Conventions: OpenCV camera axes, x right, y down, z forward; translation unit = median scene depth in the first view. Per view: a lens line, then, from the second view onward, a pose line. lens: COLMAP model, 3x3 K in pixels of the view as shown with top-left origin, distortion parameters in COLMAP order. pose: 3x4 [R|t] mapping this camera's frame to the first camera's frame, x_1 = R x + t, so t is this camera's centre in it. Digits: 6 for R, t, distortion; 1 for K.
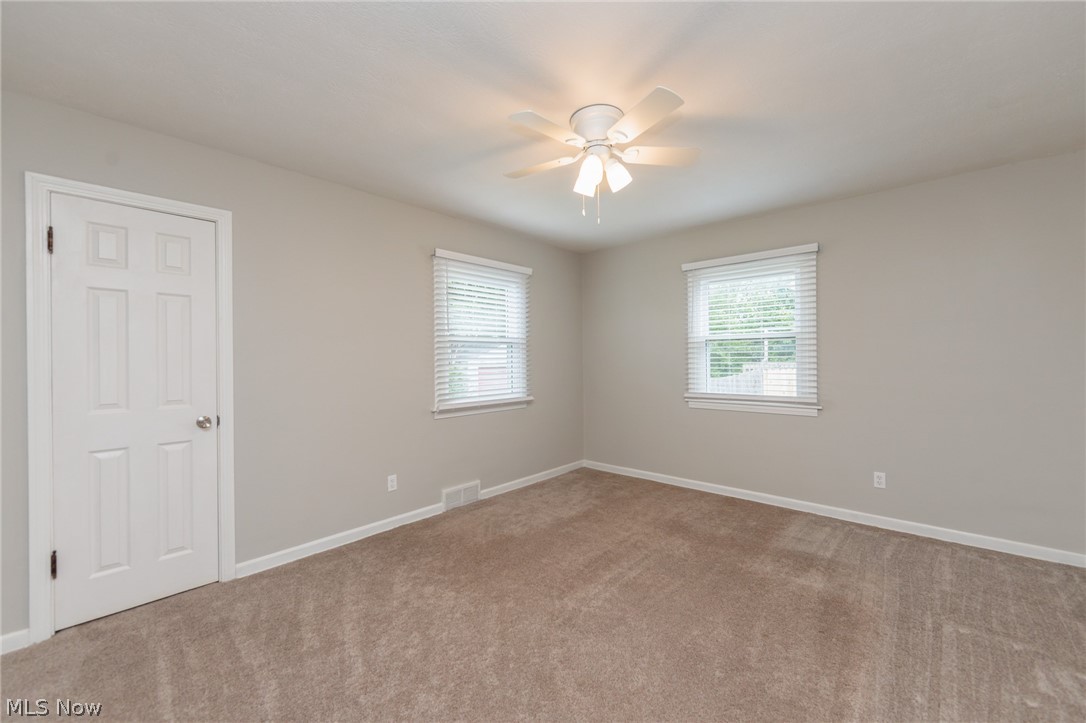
lens RADIAL K [[434.9, 0, 545.3], [0, 434.9, 361.5], [0, 0, 1]] dist [-0.003415, 0.000318]
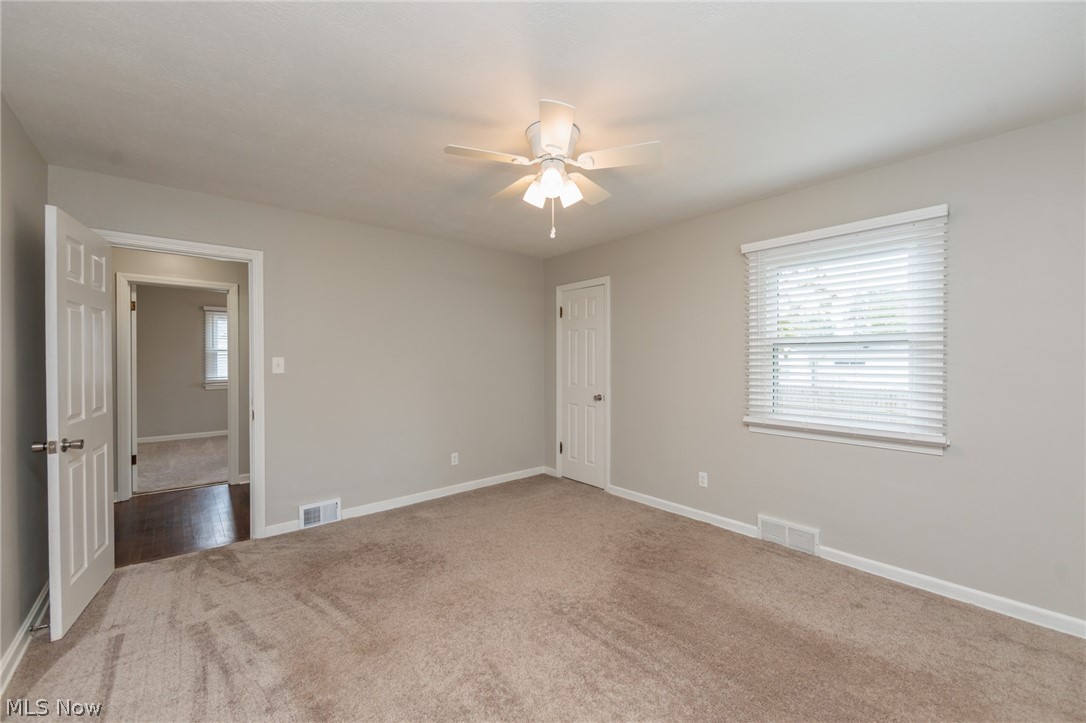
lens RADIAL K [[434.9, 0, 545.3], [0, 434.9, 361.5], [0, 0, 1]] dist [-0.003415, 0.000318]
pose [[-0.134130, 0.023590, -0.990683, 1.180922], [0.001943, 0.999721, 0.023542, -0.061854], [0.990962, 0.001233, -0.134139, 1.169273]]
